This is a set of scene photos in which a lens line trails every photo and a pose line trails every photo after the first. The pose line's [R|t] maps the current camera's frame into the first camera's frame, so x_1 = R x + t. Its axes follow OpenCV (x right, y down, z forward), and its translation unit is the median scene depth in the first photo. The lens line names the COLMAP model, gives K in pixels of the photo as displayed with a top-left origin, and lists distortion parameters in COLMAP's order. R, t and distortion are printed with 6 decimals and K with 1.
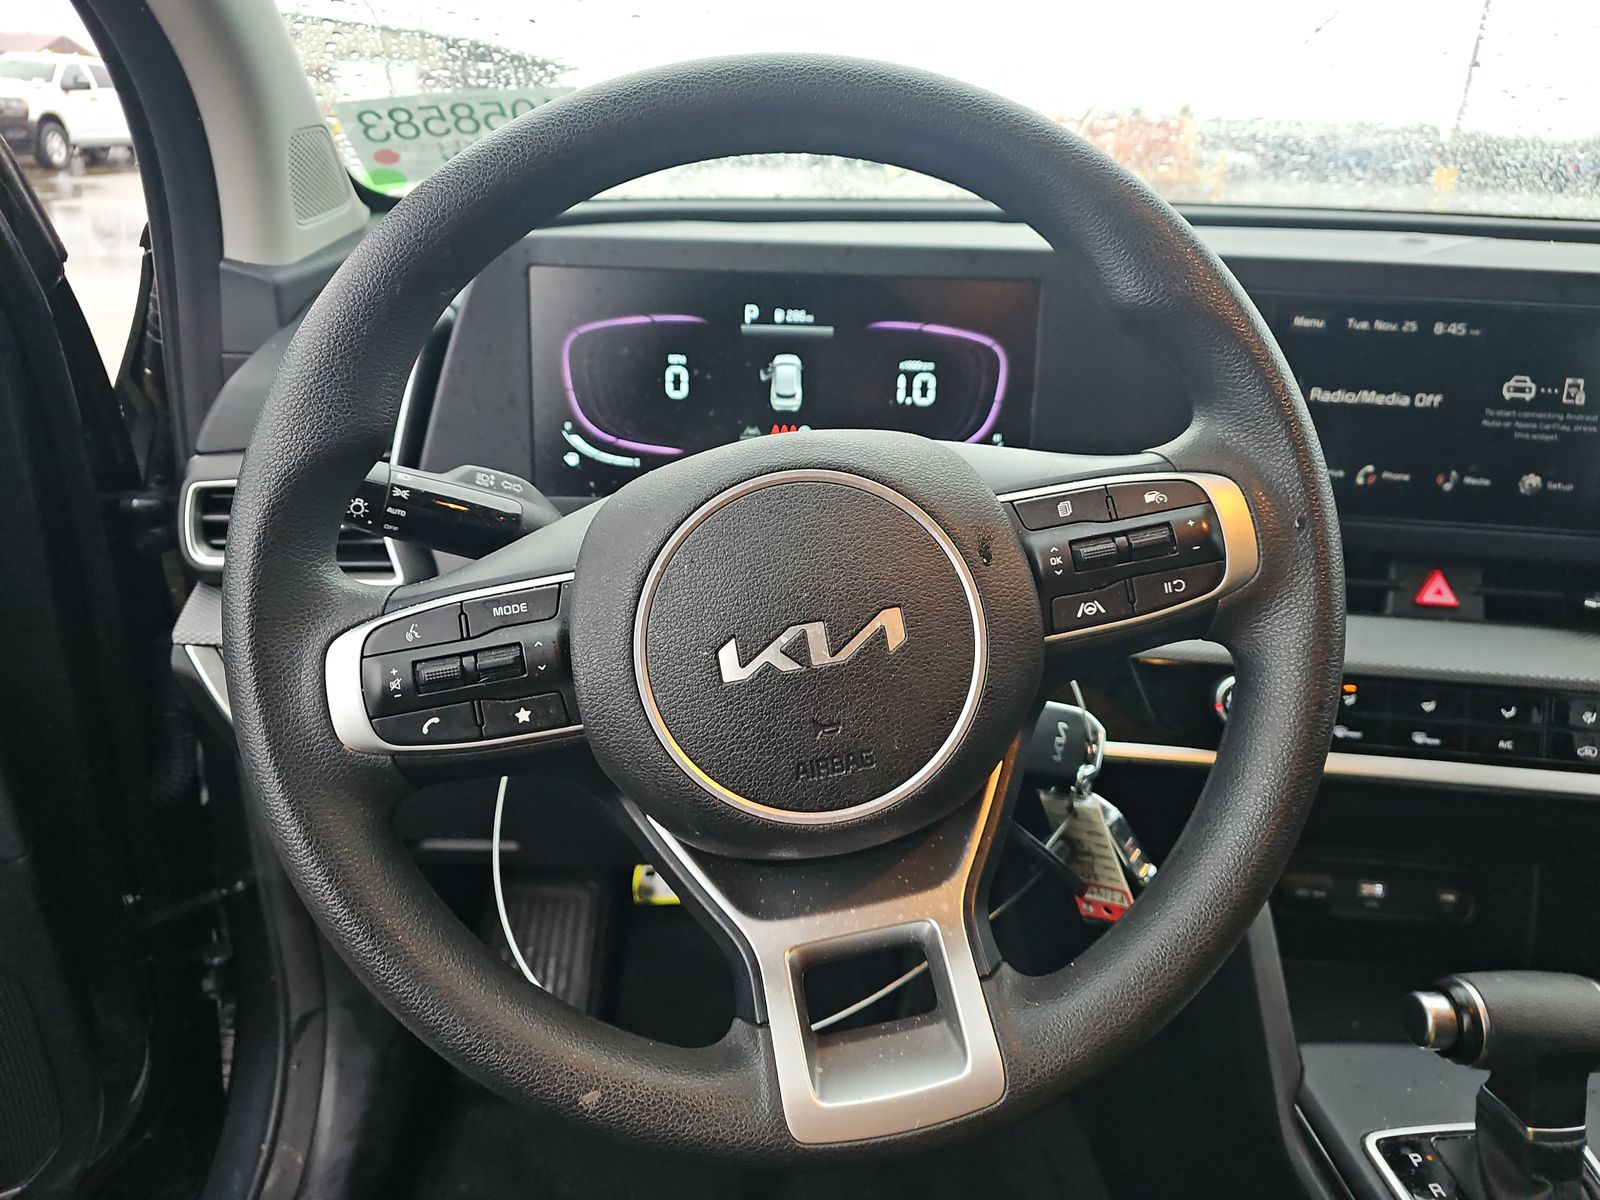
lens RADIAL K [[998.5, 0, 800.0], [0, 998.5, 600.0], [0, 0, 1]] dist [0.003995, -0.000850]
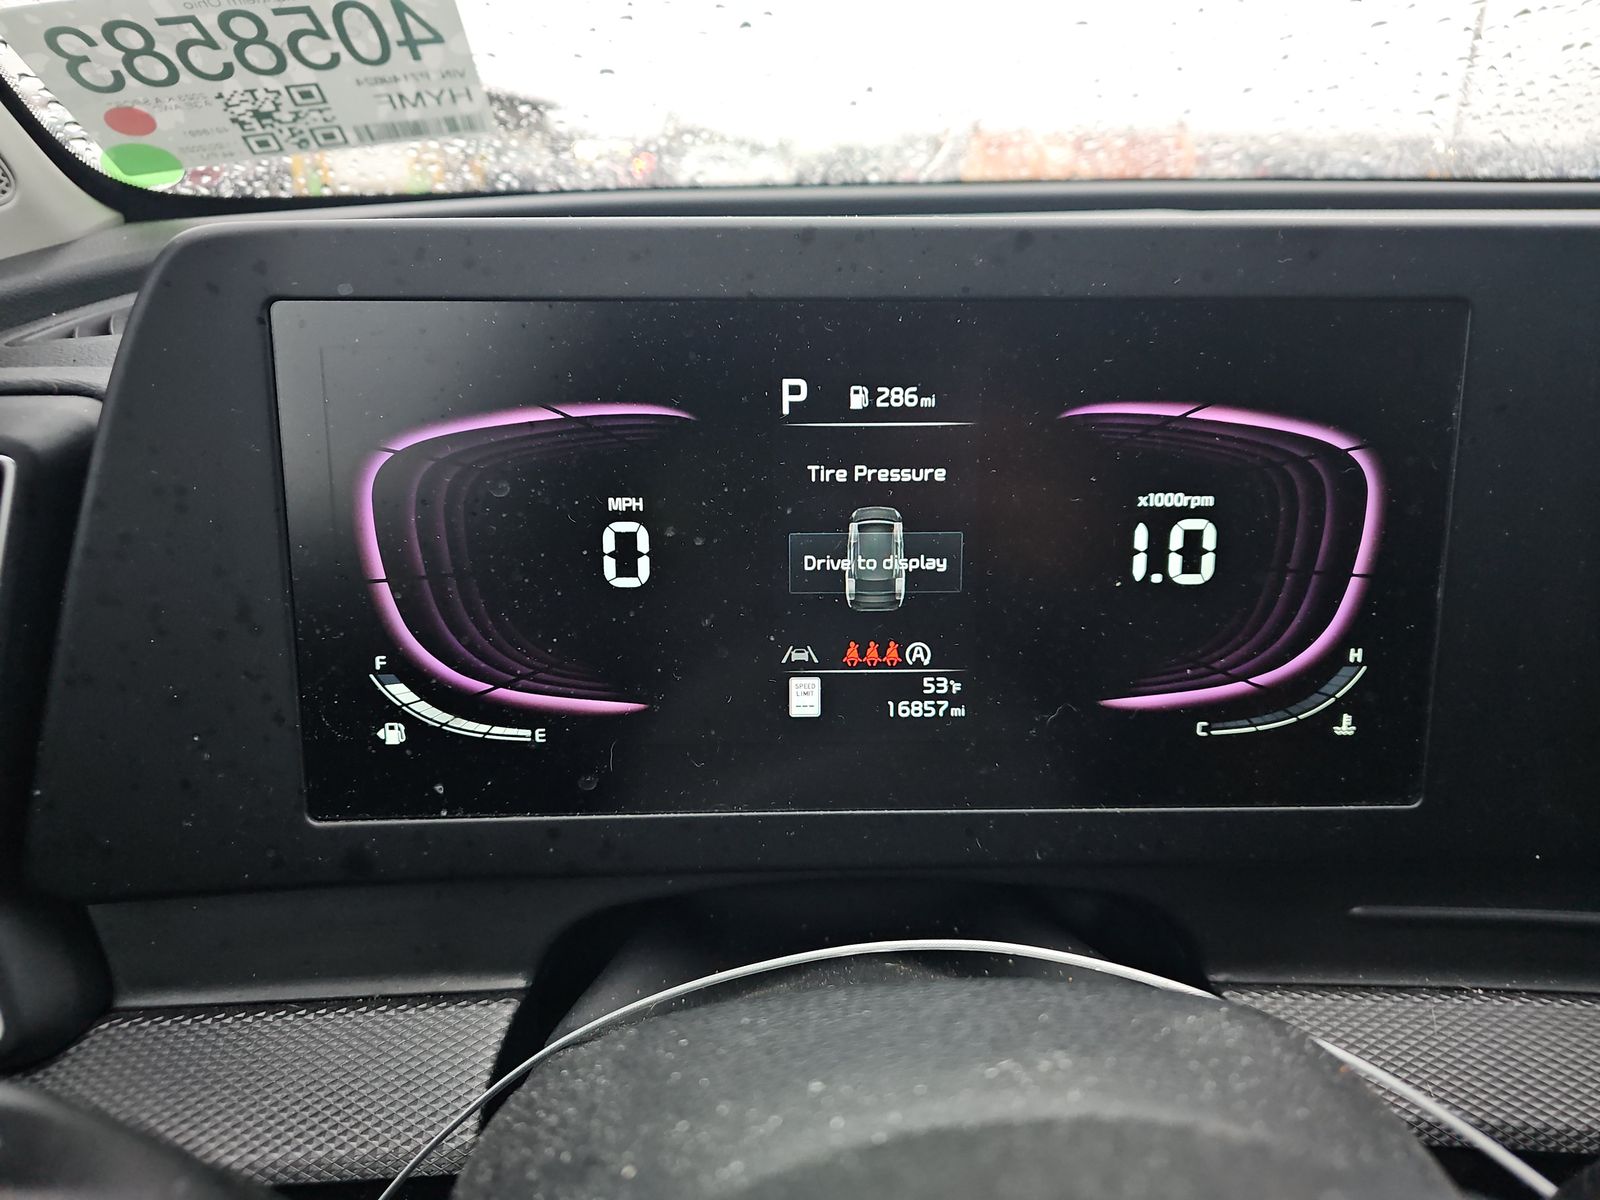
lens RADIAL K [[998.5, 0, 800.0], [0, 998.5, 600.0], [0, 0, 1]] dist [0.003995, -0.000850]
pose [[0.999576, -0.028832, -0.004181, -0.046785], [0.028707, 0.999212, -0.027414, -0.185425], [0.004968, 0.027282, 0.999615, 0.568636]]
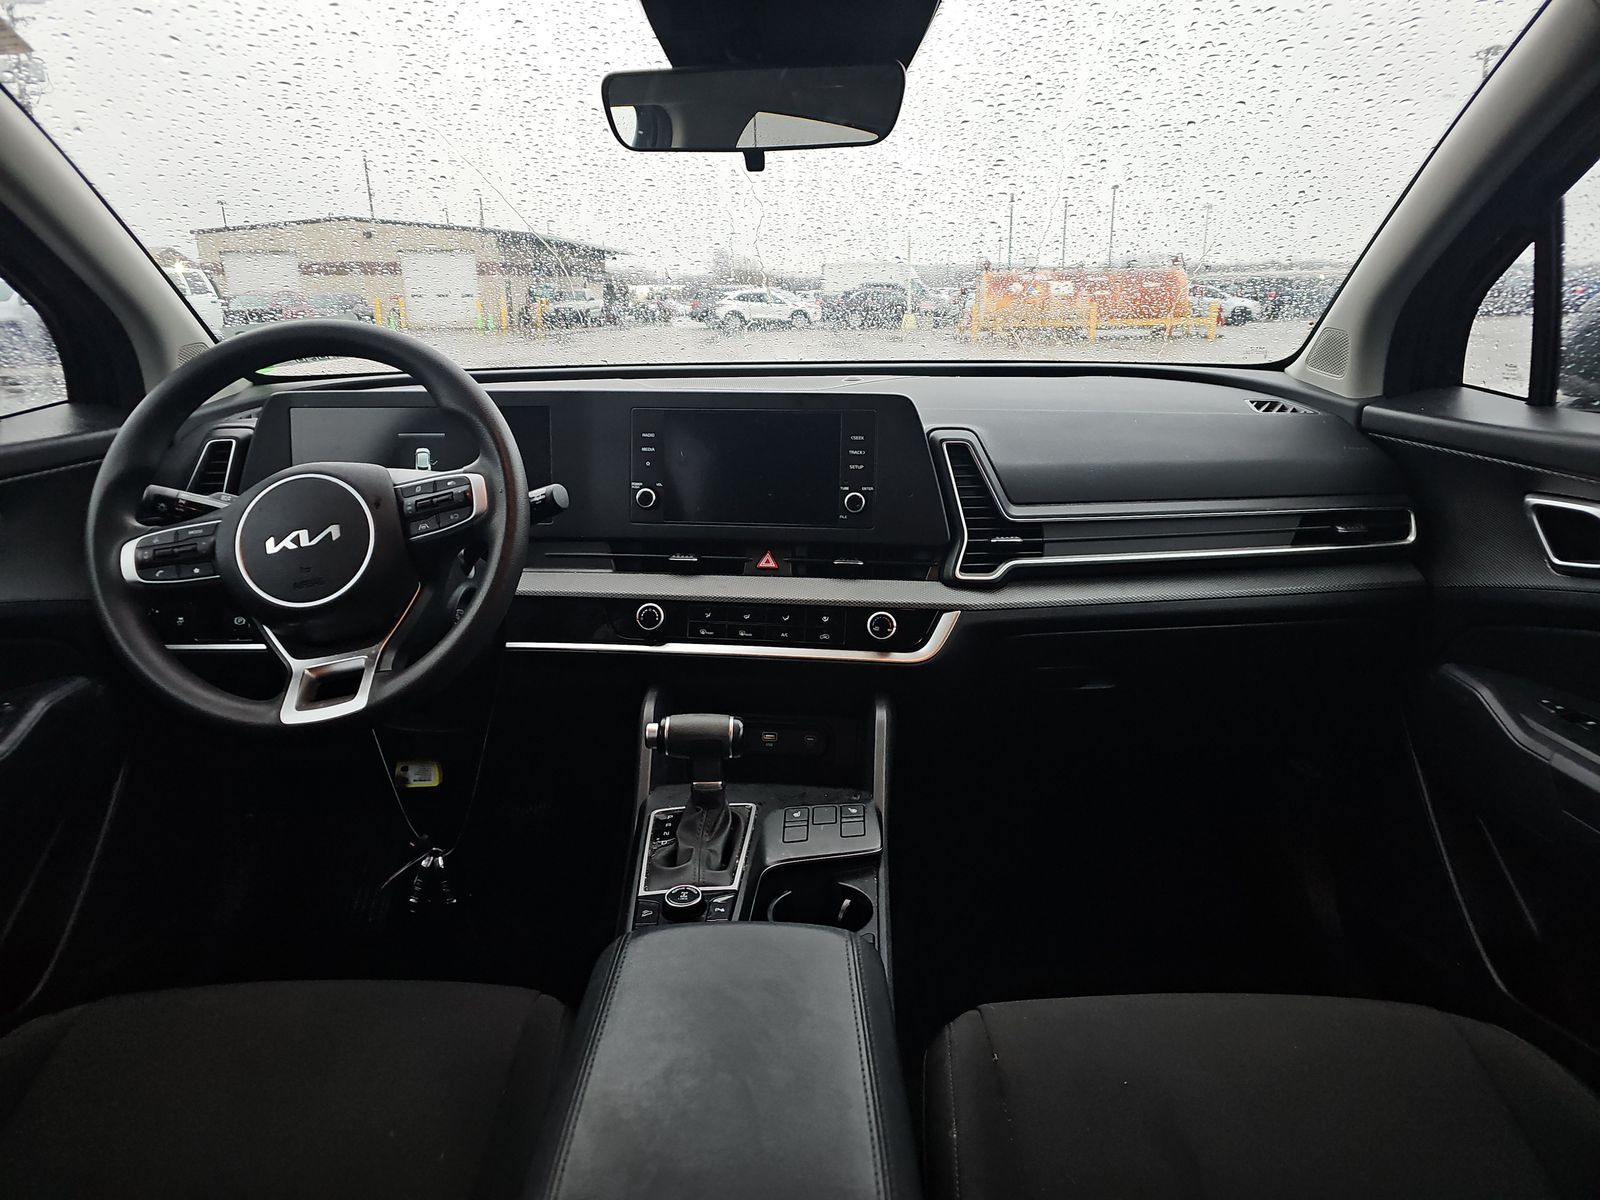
lens RADIAL K [[998.5, 0, 800.0], [0, 998.5, 600.0], [0, 0, 1]] dist [0.003995, -0.000850]
pose [[0.998715, -0.024916, -0.044134, 0.803919], [0.018406, 0.989666, -0.142207, 0.338813], [0.047221, 0.141211, 0.988853, -0.849229]]
